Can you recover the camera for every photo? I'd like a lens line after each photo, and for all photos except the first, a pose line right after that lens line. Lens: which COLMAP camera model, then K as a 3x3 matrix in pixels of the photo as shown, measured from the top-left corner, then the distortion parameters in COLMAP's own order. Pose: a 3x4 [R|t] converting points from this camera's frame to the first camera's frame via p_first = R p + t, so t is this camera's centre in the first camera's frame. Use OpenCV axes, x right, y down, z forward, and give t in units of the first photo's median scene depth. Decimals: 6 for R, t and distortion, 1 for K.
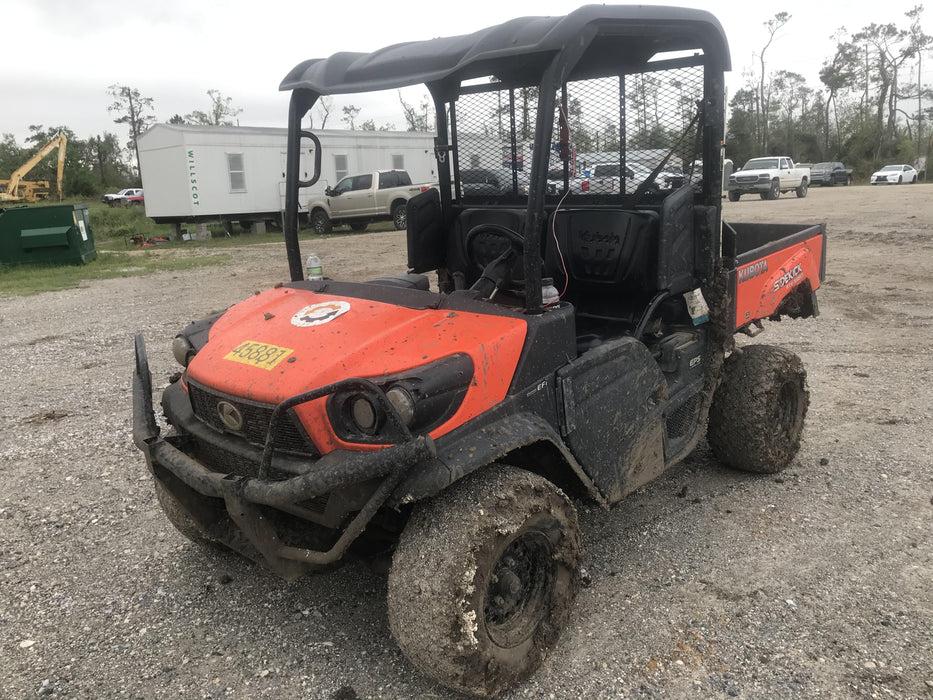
lens RADIAL K [[833.6, 0, 475.8], [0, 833.6, 350.3], [0, 0, 1]] dist [0.045358, -0.008183]
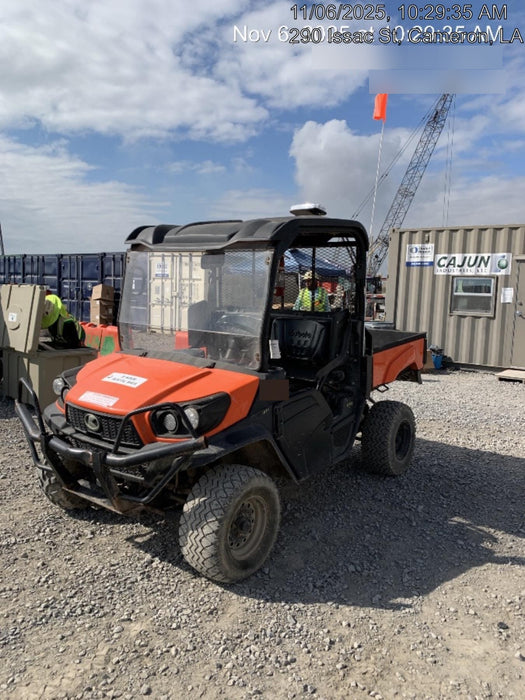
lens RADIAL K [[579.7, 0, 262.5], [0, 579.7, 350.0], [0, 0, 1]] dist [0.042571, -0.001625]
pose [[0.995011, 0.044540, 0.089268, -0.047710], [-0.034464, 0.993178, -0.111403, 0.047127], [-0.093621, 0.107771, 0.989758, -0.259327]]
